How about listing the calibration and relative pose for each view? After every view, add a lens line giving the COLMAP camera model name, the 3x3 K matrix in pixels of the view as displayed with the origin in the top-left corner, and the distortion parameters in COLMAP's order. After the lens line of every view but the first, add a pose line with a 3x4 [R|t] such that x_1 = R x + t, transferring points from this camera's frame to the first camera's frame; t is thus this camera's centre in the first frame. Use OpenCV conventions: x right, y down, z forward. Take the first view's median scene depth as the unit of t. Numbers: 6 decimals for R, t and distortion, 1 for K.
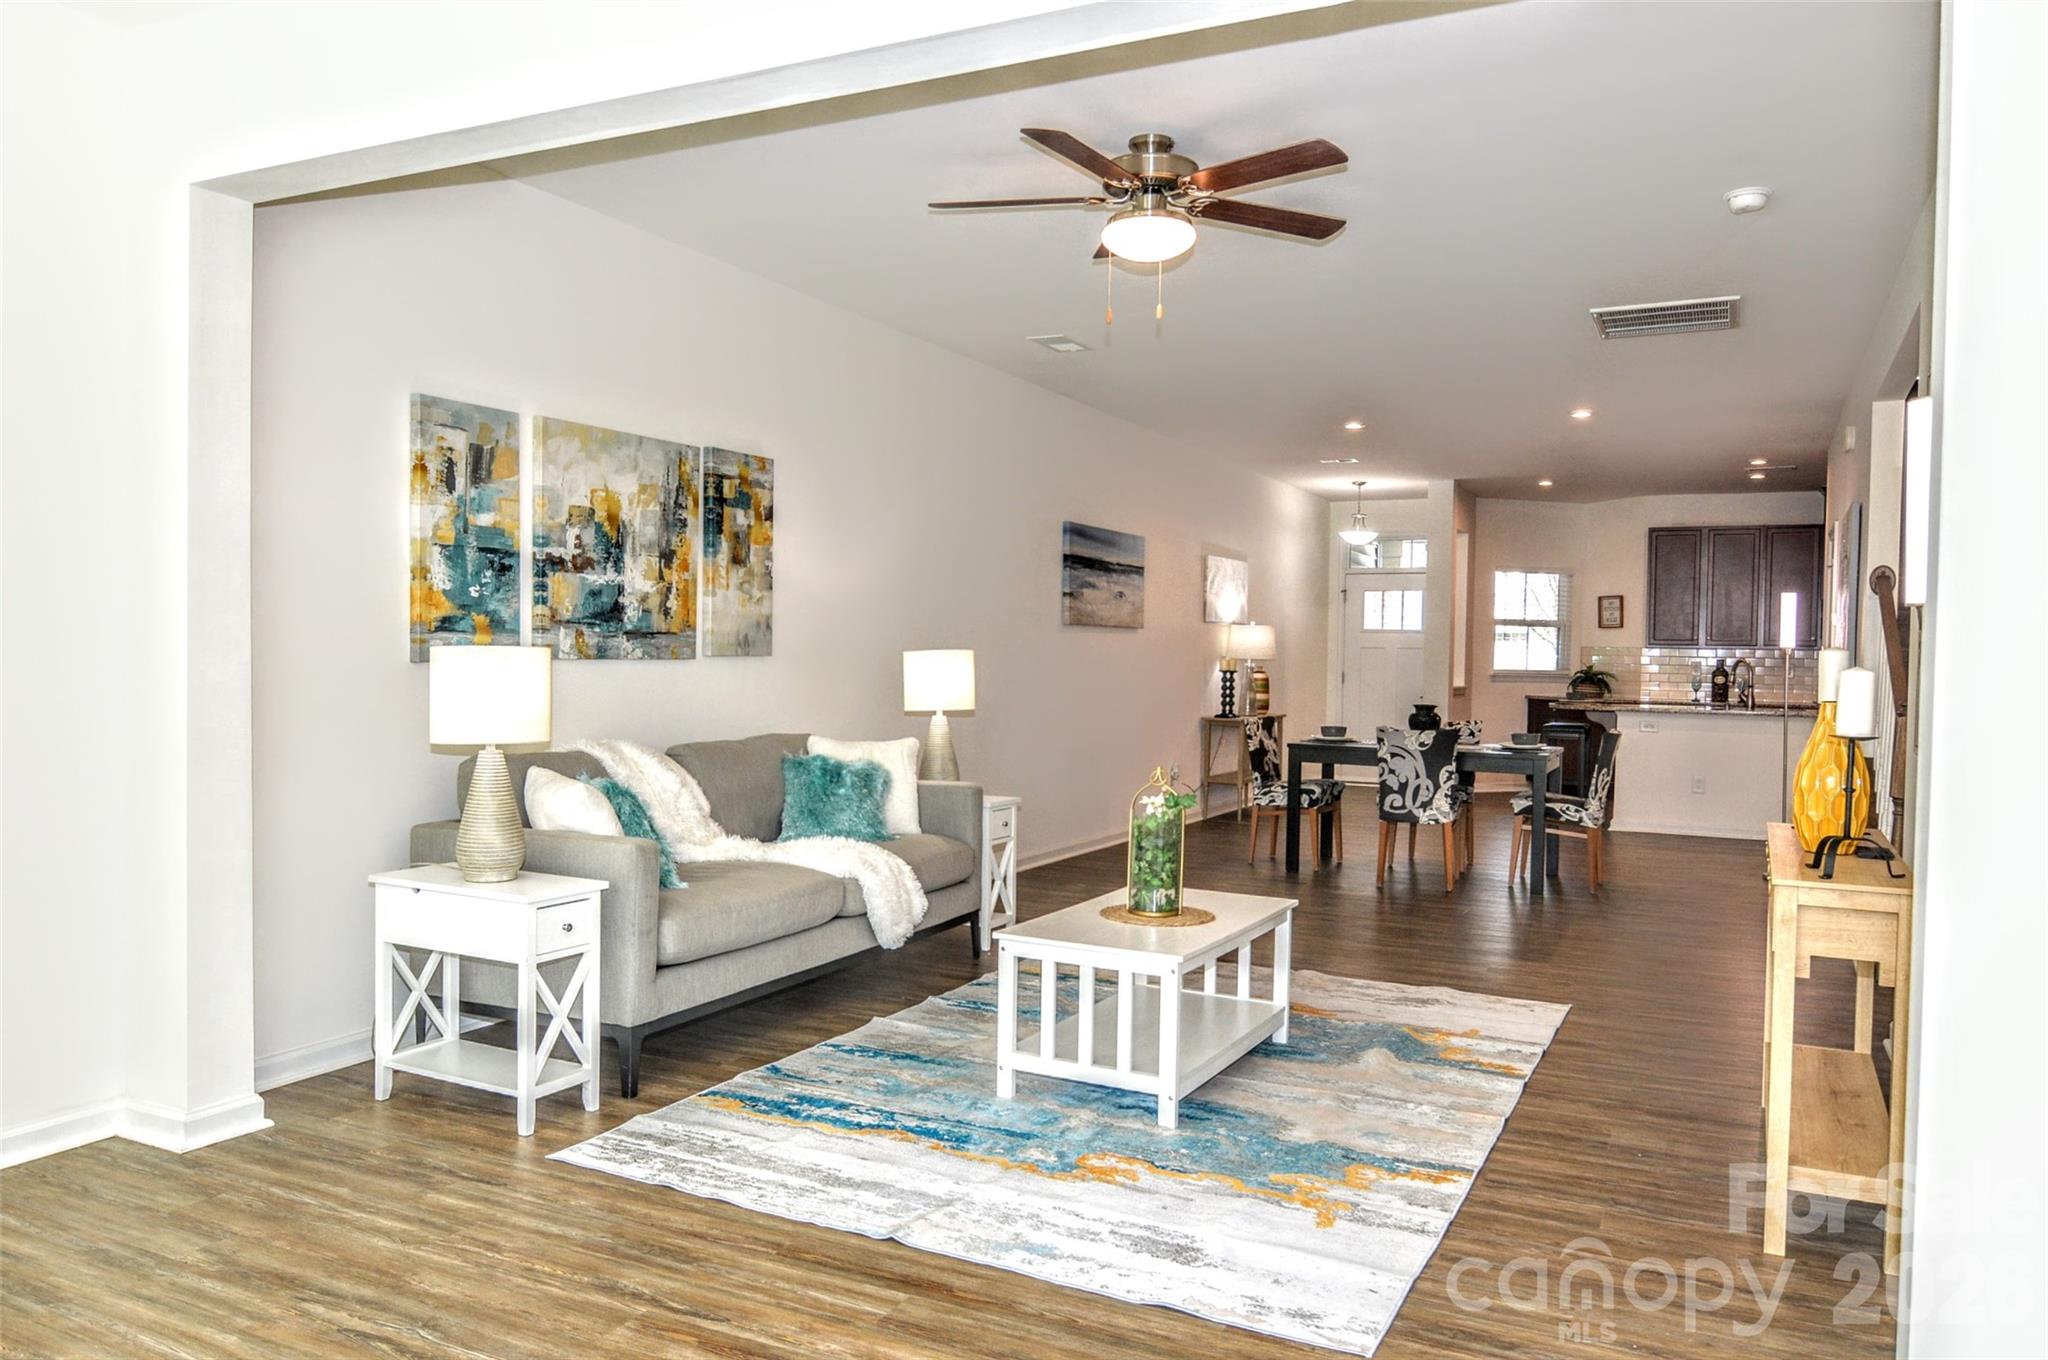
lens RADIAL K [[1457.5, 0, 1012.3], [0, 1457.5, 686.5], [0, 0, 1]] dist [0.007938, -0.028458]
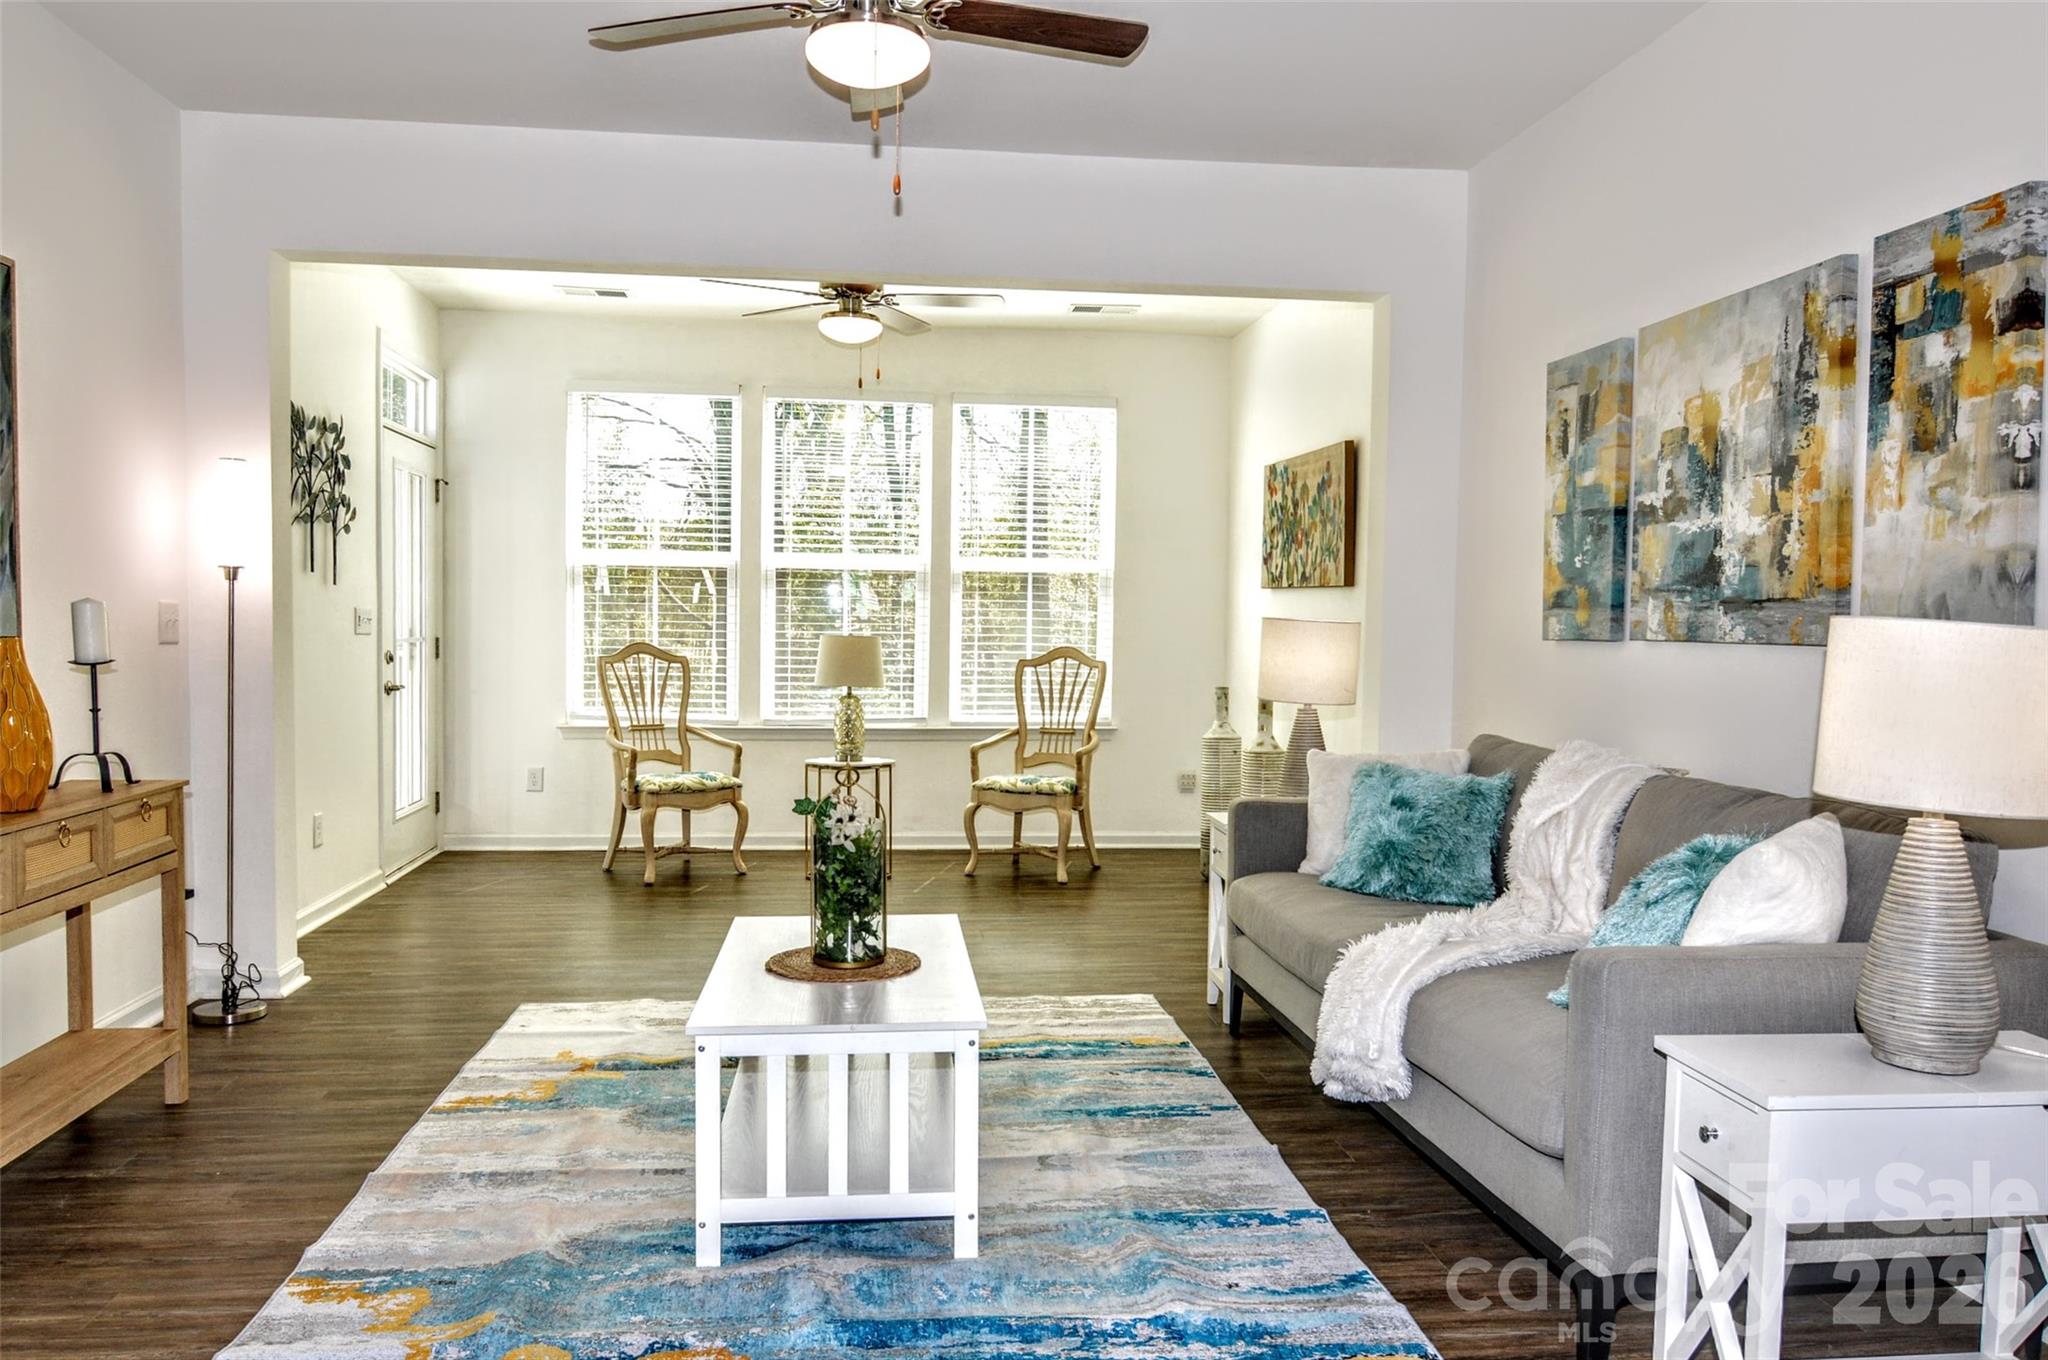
lens RADIAL K [[1497.9, 0, 1017.0], [0, 1497.9, 690.5], [0, 0, 1]] dist [-0.001895, -0.011565]
pose [[-0.833639, -0.000791, -0.552309, 0.375568], [-0.042100, 0.997181, 0.062117, -0.026084], [0.550702, 0.075036, -0.831322, 1.410353]]
